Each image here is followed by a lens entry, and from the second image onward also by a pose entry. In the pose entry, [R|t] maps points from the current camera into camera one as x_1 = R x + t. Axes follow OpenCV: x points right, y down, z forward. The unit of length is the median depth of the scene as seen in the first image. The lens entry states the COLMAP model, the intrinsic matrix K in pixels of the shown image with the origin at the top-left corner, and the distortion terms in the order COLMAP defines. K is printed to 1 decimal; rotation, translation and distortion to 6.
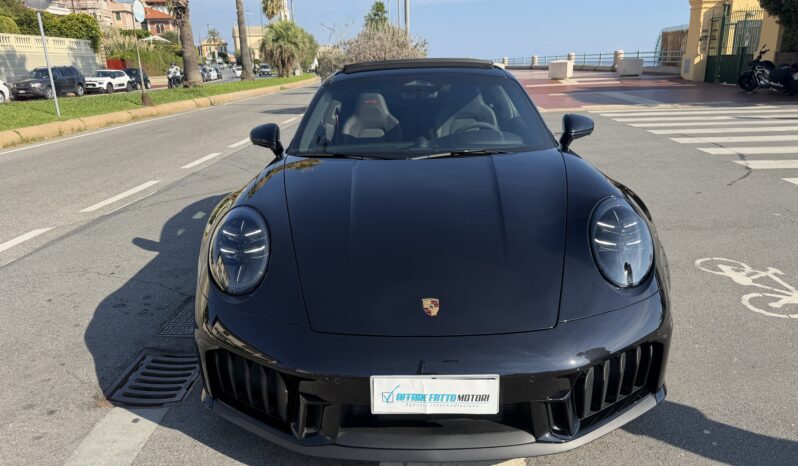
lens RADIAL K [[579.4, 0, 399.5], [0, 579.4, 240.9], [0, 0, 1]] dist [0.041963, -0.047700]
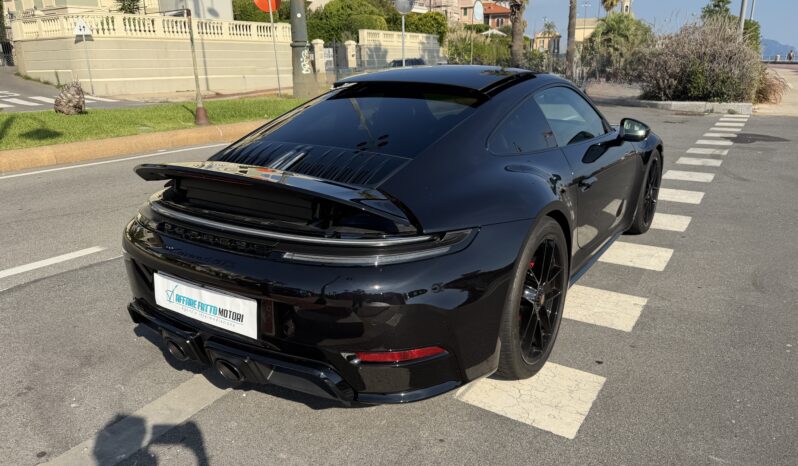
lens RADIAL K [[579.4, 0, 395.3], [0, 579.4, 241.2], [0, 0, 1]] dist [0.041963, -0.047700]
pose [[0.860319, 0.166641, -0.481748, 0.030600], [-0.160834, 0.985521, 0.053679, 0.014455], [0.483718, 0.031300, 0.874664, -0.052265]]
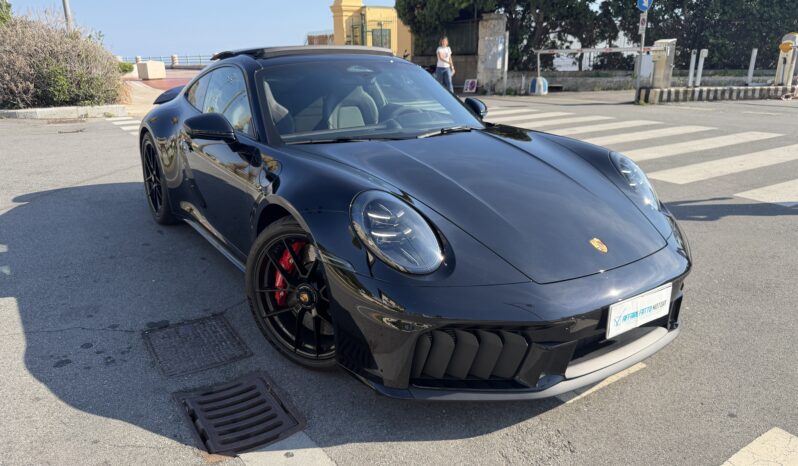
lens RADIAL K [[579.4, 0, 396.4], [0, 579.4, 232.7], [0, 0, 1]] dist [0.041963, -0.047700]
pose [[0.813781, -0.151417, 0.561100, -0.067897], [0.160015, 0.986524, 0.034146, -0.001455], [-0.558709, 0.061997, 0.827043, 0.016921]]
